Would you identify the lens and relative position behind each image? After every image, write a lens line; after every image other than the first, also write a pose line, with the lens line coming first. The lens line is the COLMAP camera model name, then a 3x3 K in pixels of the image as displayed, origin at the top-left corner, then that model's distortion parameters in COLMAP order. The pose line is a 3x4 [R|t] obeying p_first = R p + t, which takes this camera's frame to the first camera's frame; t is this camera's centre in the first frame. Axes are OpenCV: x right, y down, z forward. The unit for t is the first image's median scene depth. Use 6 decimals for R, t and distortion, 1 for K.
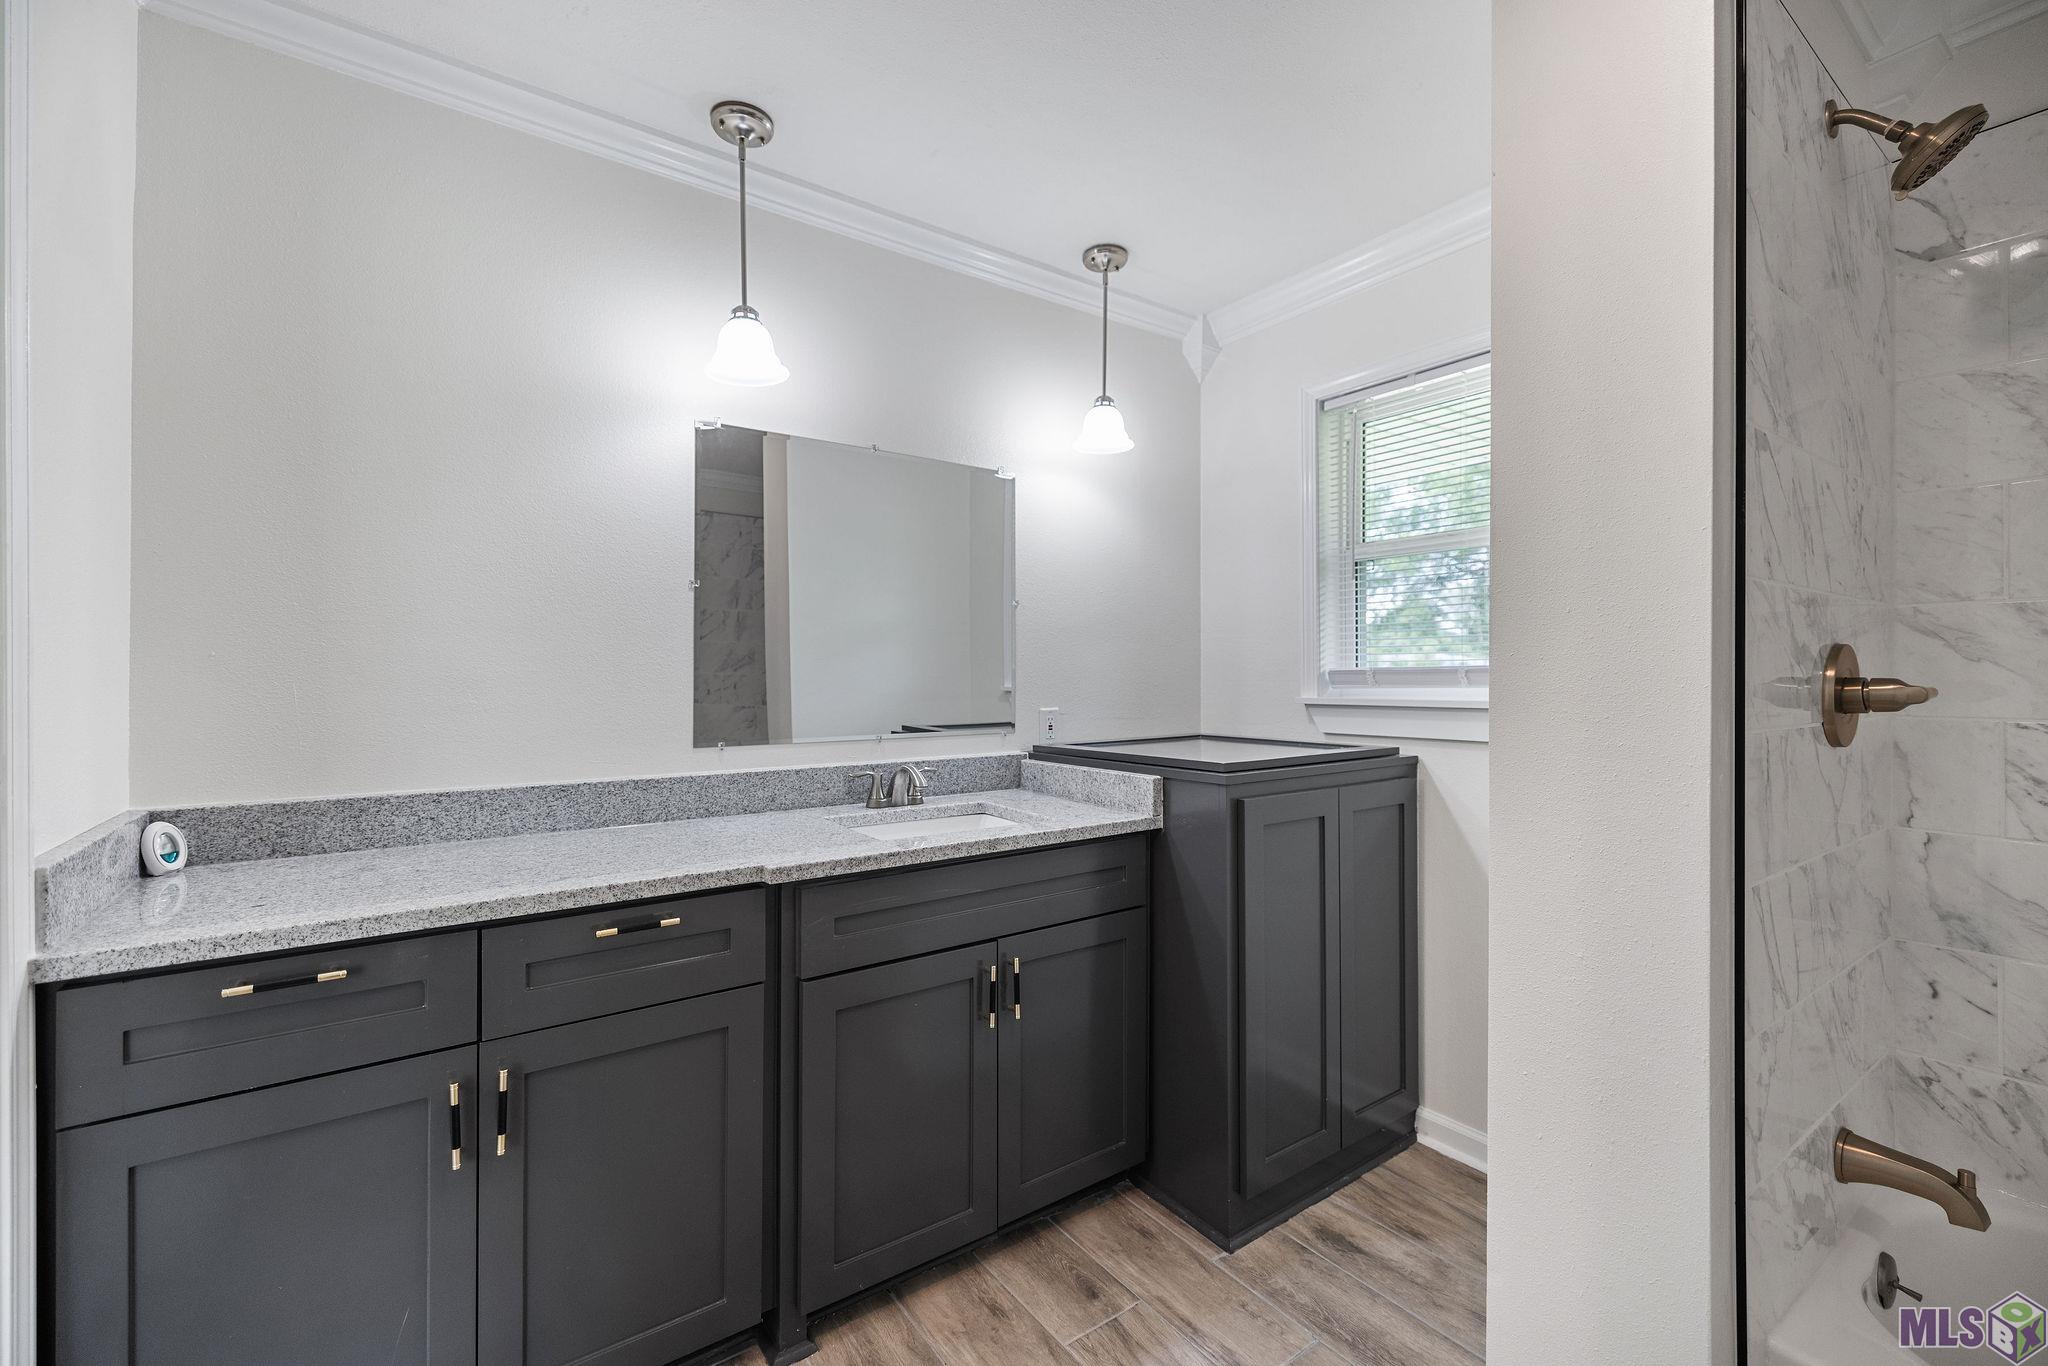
lens RADIAL K [[864.3, 0, 1026.6], [0, 864.3, 678.2], [0, 0, 1]] dist [0.002897, -0.000133]
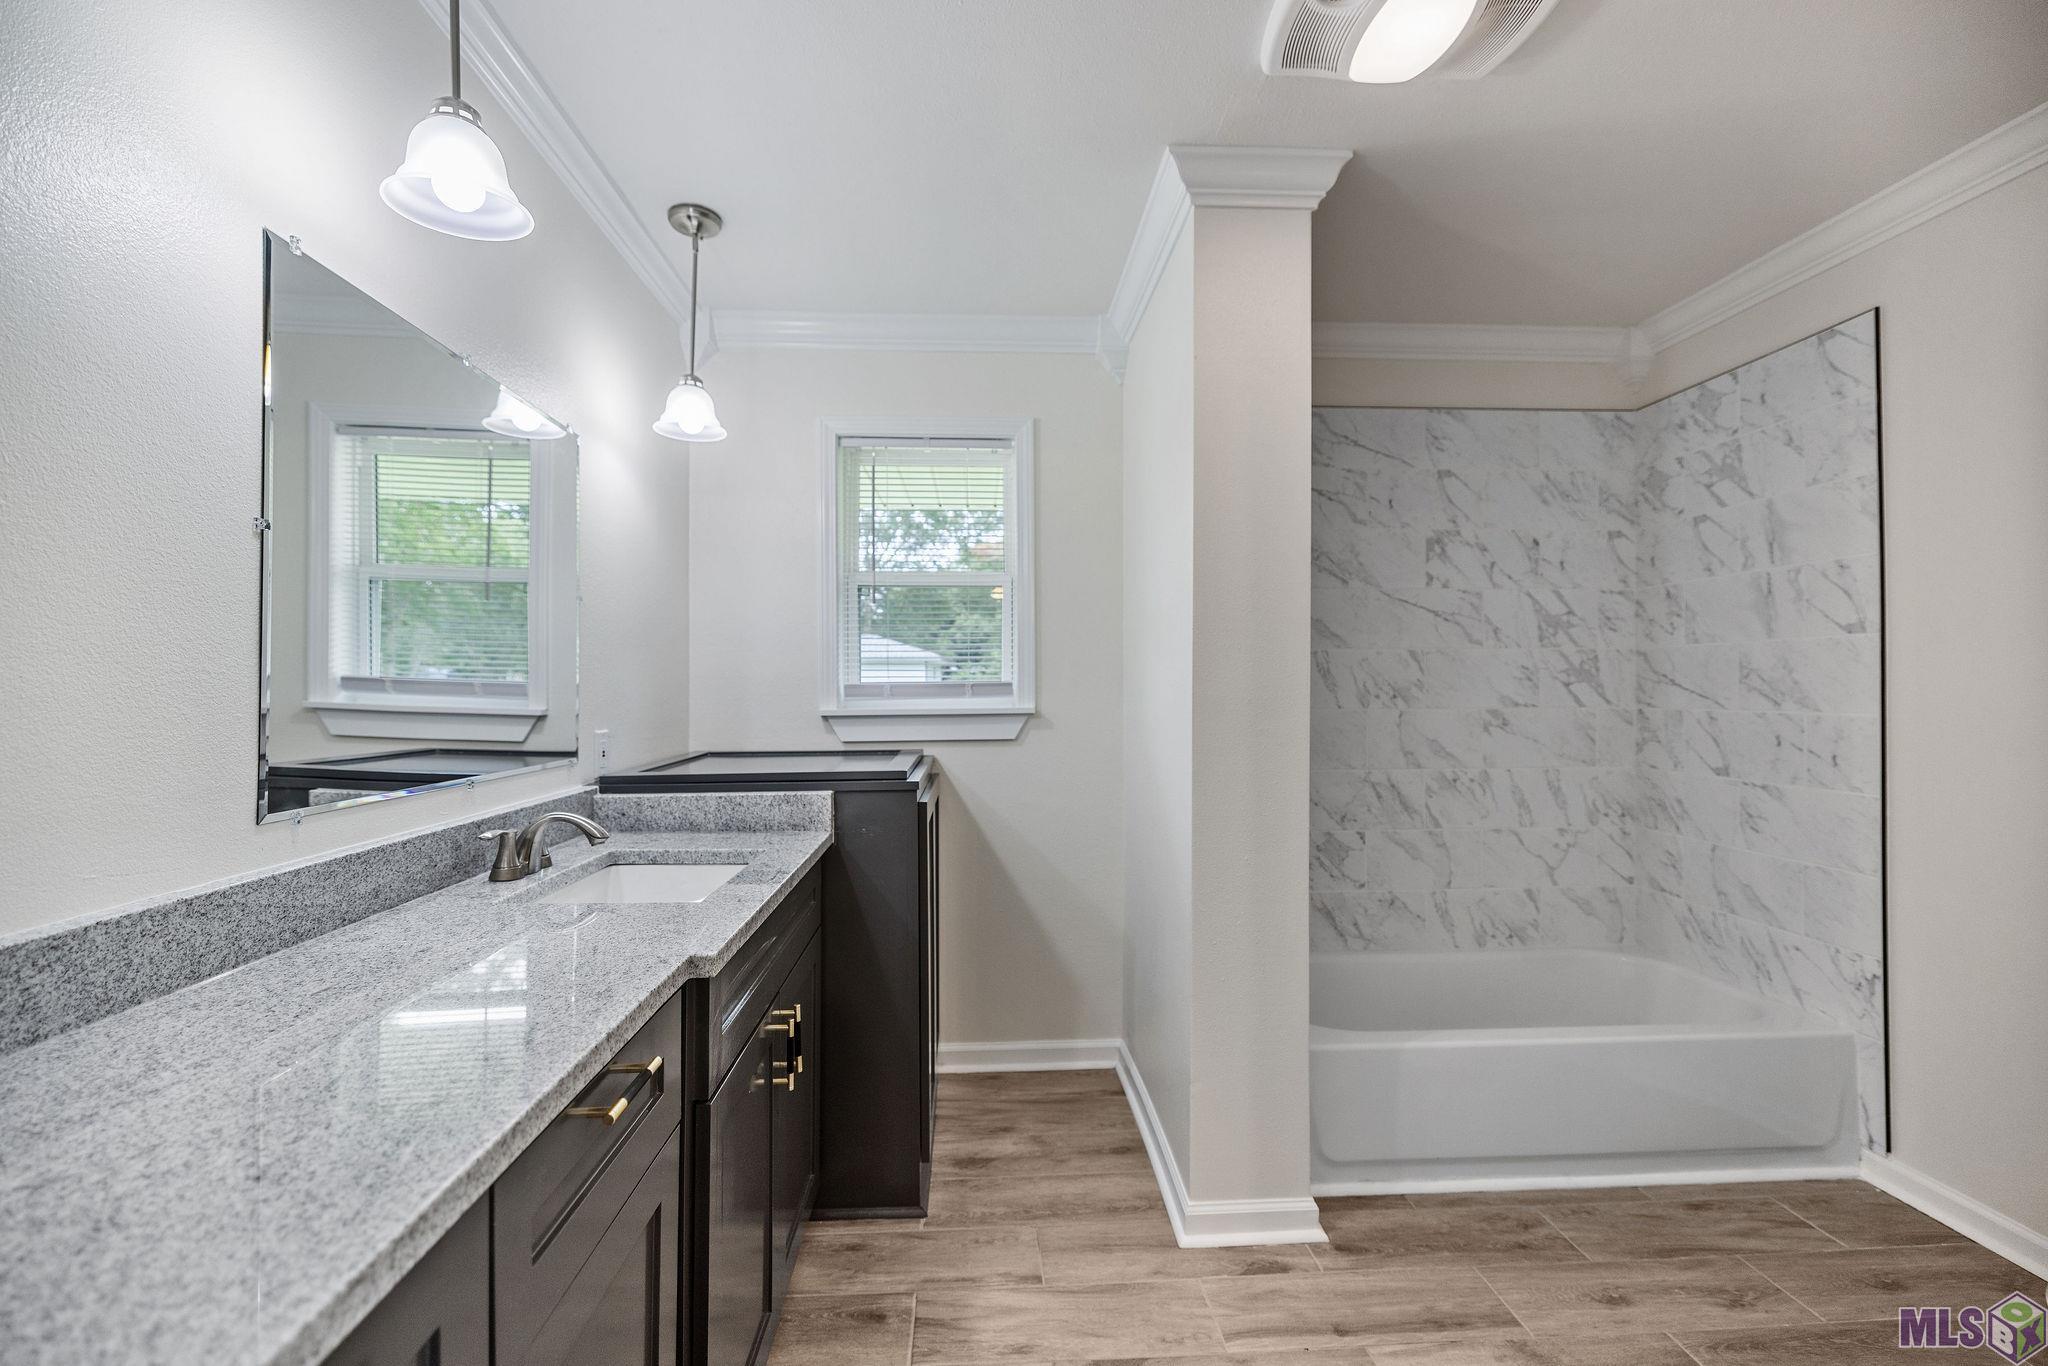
lens RADIAL K [[864.3, 0, 1030.4], [0, 864.3, 684.4], [0, 0, 1]] dist [0.002897, -0.000133]
pose [[0.520918, 0.003863, 0.853598, -0.613622], [-0.002392, 0.999992, -0.003066, -0.007635], [-0.853603, -0.000445, 0.520924, 0.304682]]
